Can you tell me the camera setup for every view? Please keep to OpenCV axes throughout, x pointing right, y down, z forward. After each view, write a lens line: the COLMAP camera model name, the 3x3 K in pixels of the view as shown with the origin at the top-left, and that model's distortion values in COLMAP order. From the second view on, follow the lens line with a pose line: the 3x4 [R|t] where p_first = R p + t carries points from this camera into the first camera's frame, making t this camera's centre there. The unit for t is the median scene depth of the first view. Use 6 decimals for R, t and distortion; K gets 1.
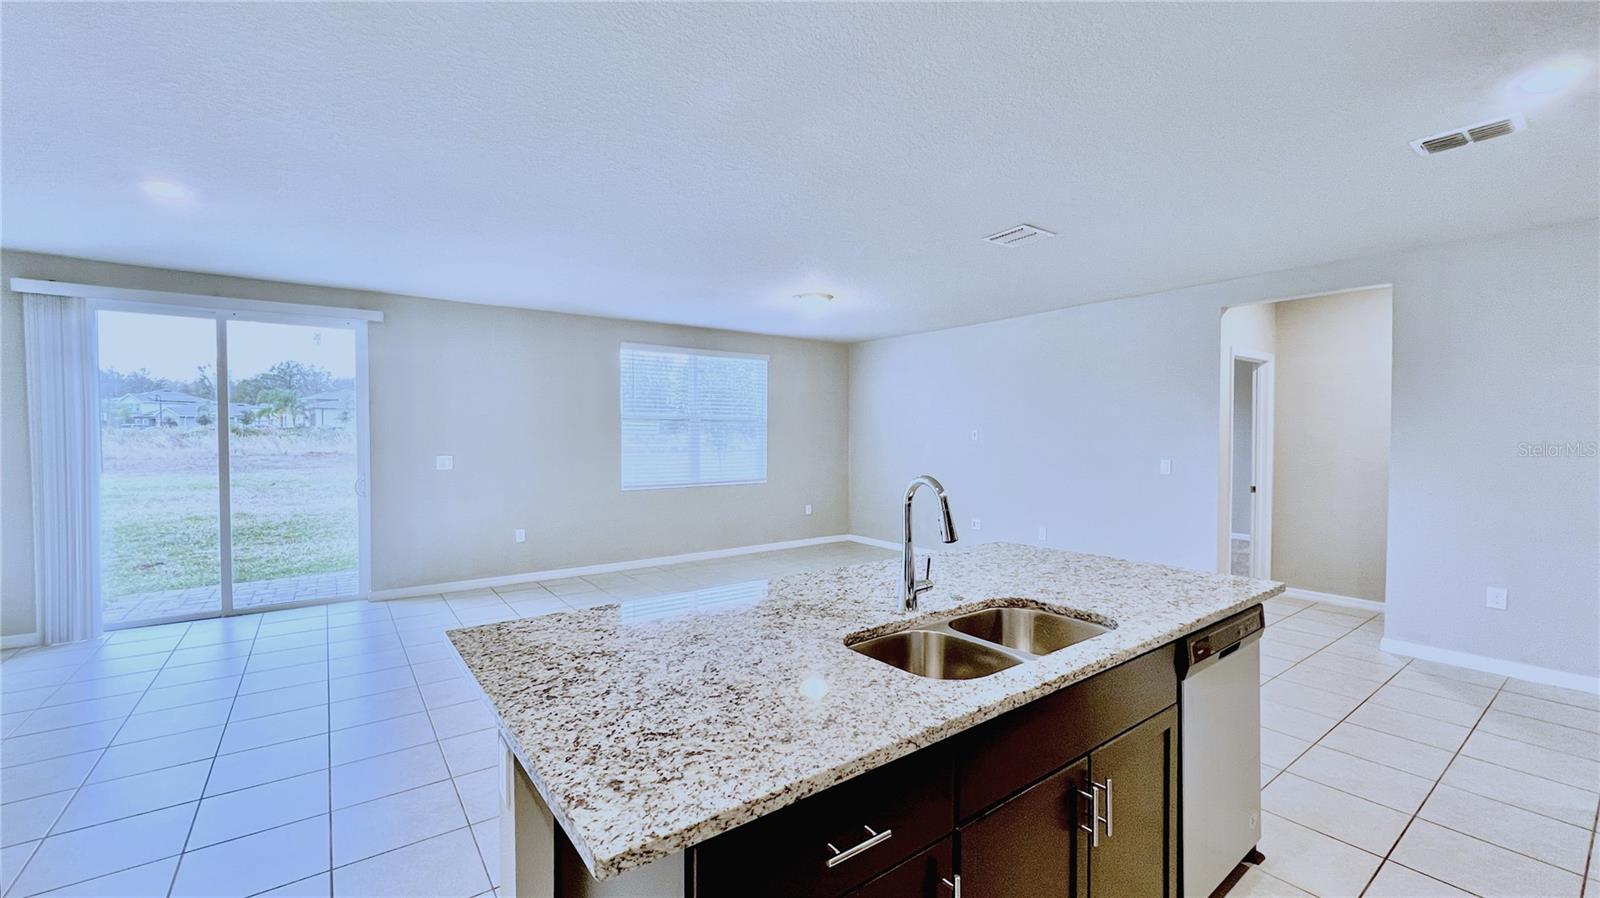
lens RADIAL K [[643.8, 0, 791.4], [0, 643.8, 447.2], [0, 0, 1]] dist [-0.000270, -0.000525]
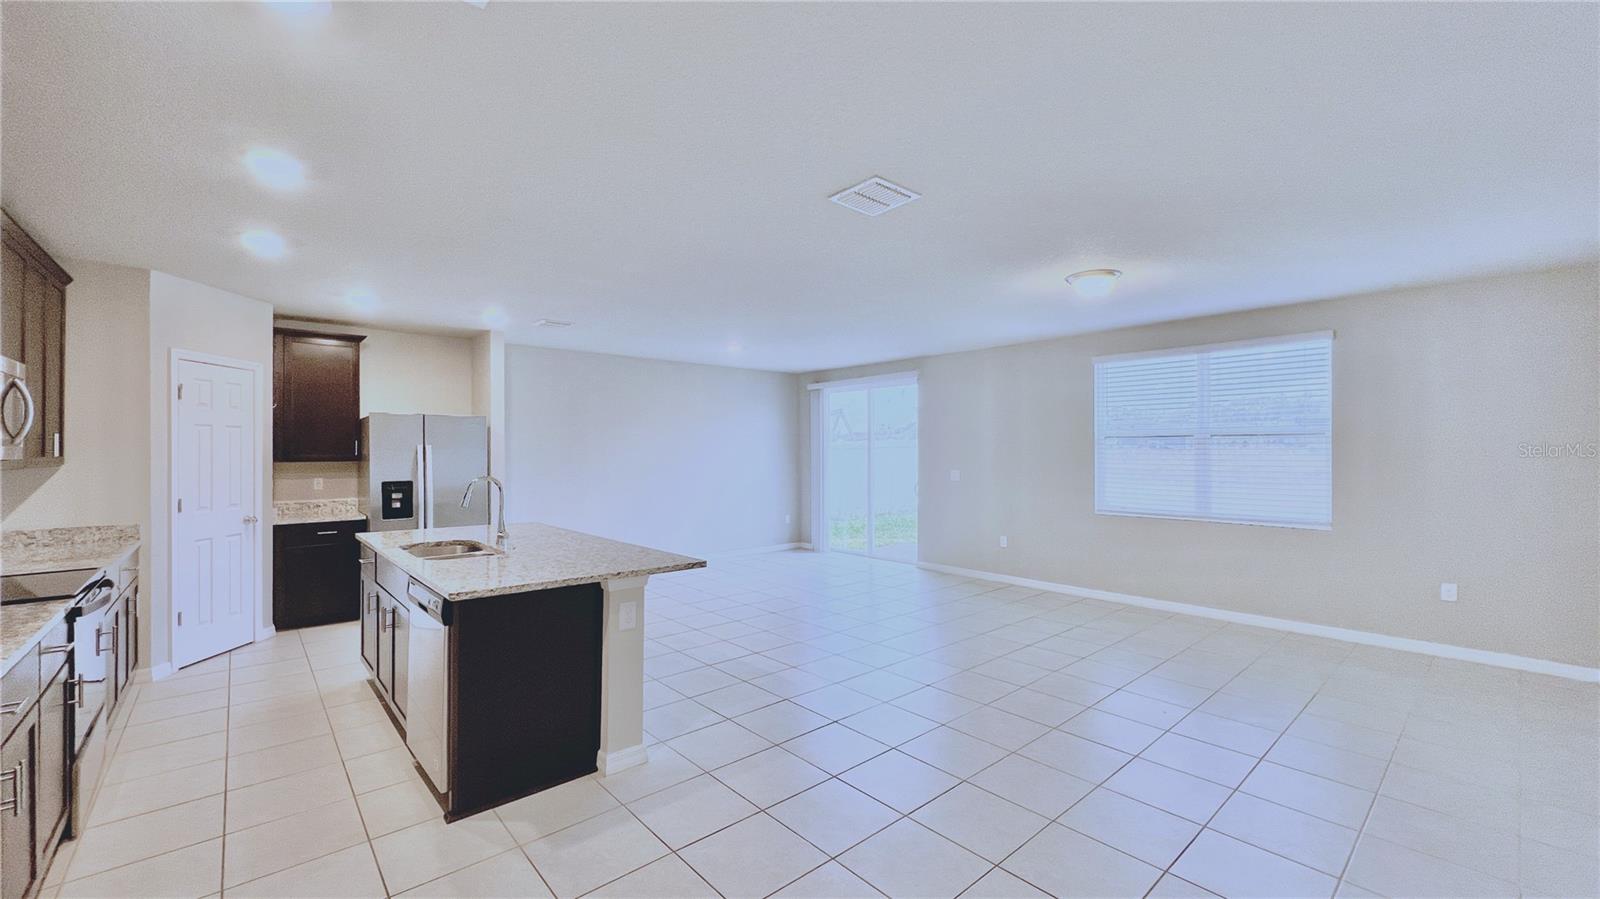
lens RADIAL K [[643.8, 0, 803.8], [0, 643.8, 444.9], [0, 0, 1]] dist [-0.000270, -0.000525]
pose [[0.098544, -0.015307, -0.995015, 2.577355], [-0.015586, 0.999735, -0.016923, -0.034186], [0.995011, 0.017176, 0.098279, 1.929884]]
